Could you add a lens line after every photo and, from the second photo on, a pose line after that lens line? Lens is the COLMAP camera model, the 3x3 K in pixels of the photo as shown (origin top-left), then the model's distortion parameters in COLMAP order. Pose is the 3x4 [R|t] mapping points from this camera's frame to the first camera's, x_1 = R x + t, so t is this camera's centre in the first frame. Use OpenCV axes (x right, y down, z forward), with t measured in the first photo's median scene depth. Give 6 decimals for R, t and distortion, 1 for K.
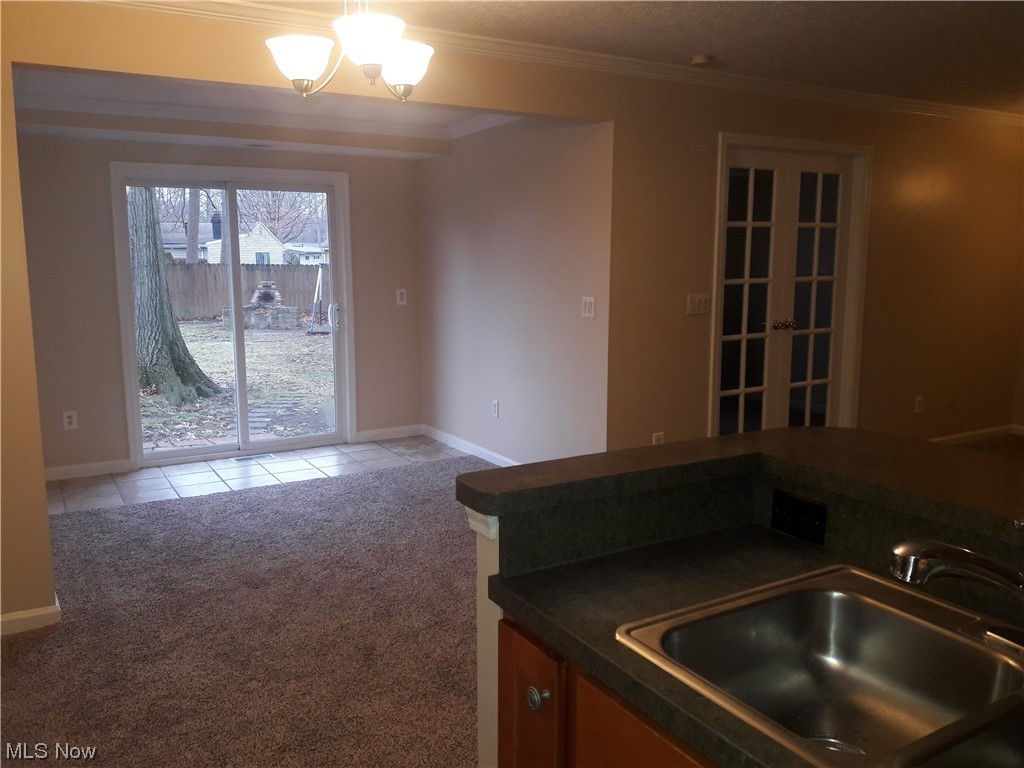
lens RADIAL K [[830.2, 0, 516.2], [0, 830.2, 382.6], [0, 0, 1]] dist [0.065477, -0.078159]
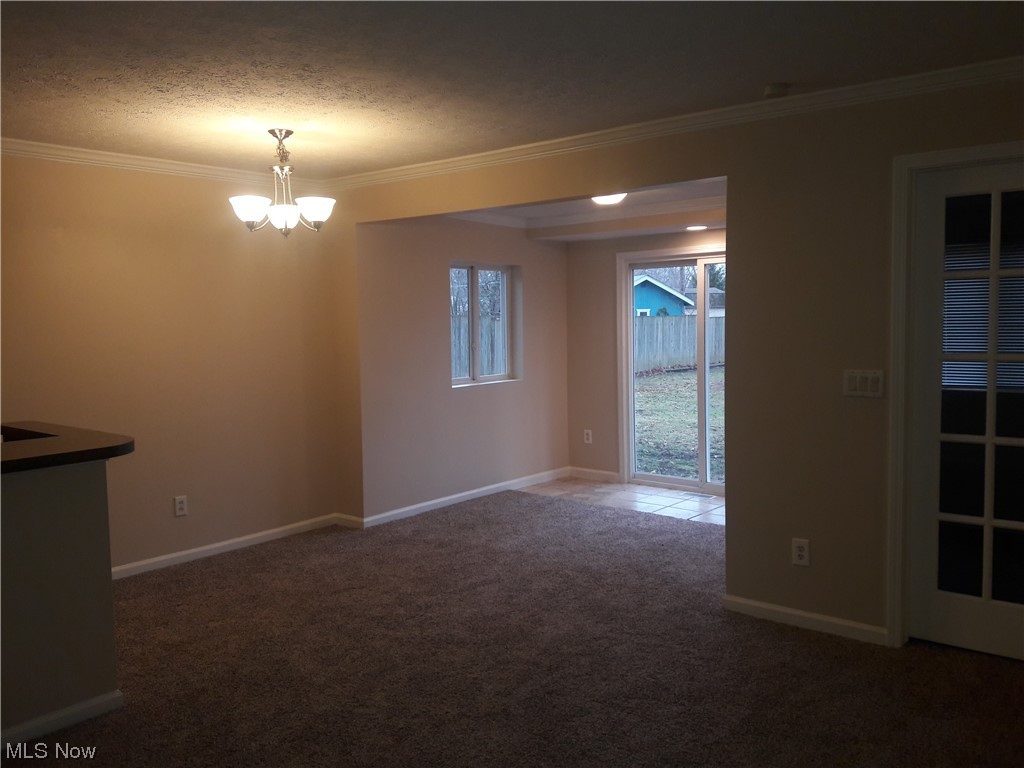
lens RADIAL K [[830.2, 0, 513.8], [0, 830.2, 370.5], [0, 0, 1]] dist [0.065477, -0.078159]
pose [[0.339052, 0.055258, -0.939143, 0.756064], [-0.128496, 0.991638, 0.011957, -0.068043], [0.931951, 0.116622, 0.343317, 0.402083]]
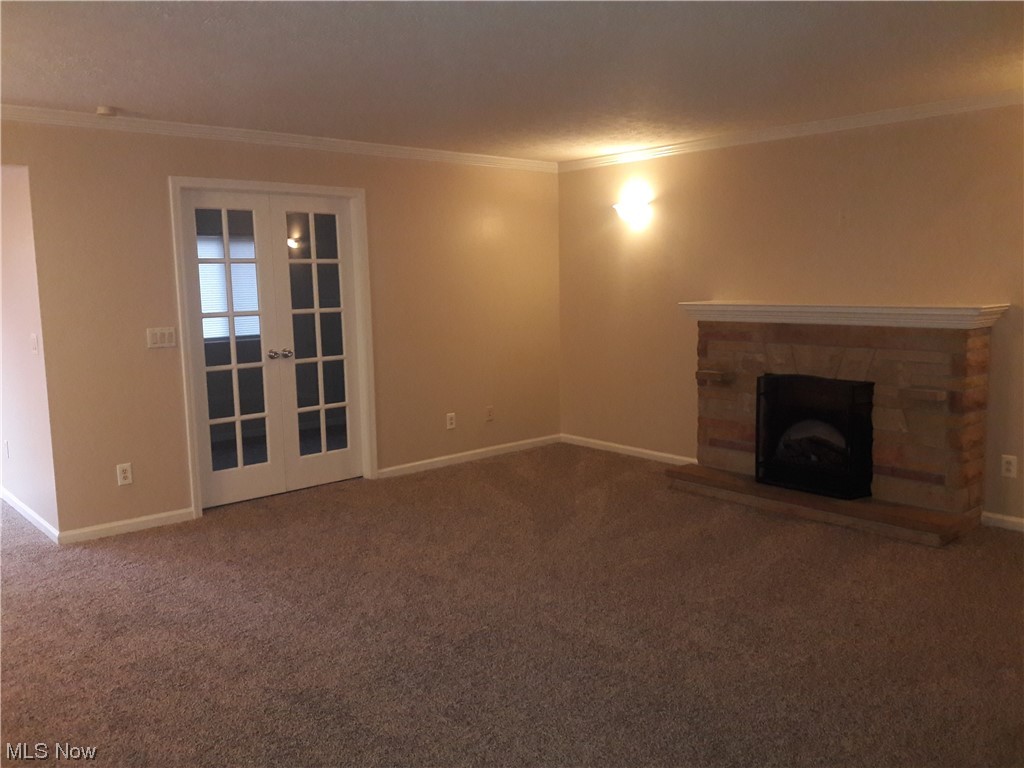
lens RADIAL K [[830.2, 0, 521.0], [0, 830.2, 374.0], [0, 0, 1]] dist [0.065477, -0.078159]
pose [[0.981929, -0.040867, 0.184785, 0.425376], [0.048507, 0.998137, -0.037011, 0.010765], [-0.182929, 0.045305, 0.982082, -0.102876]]
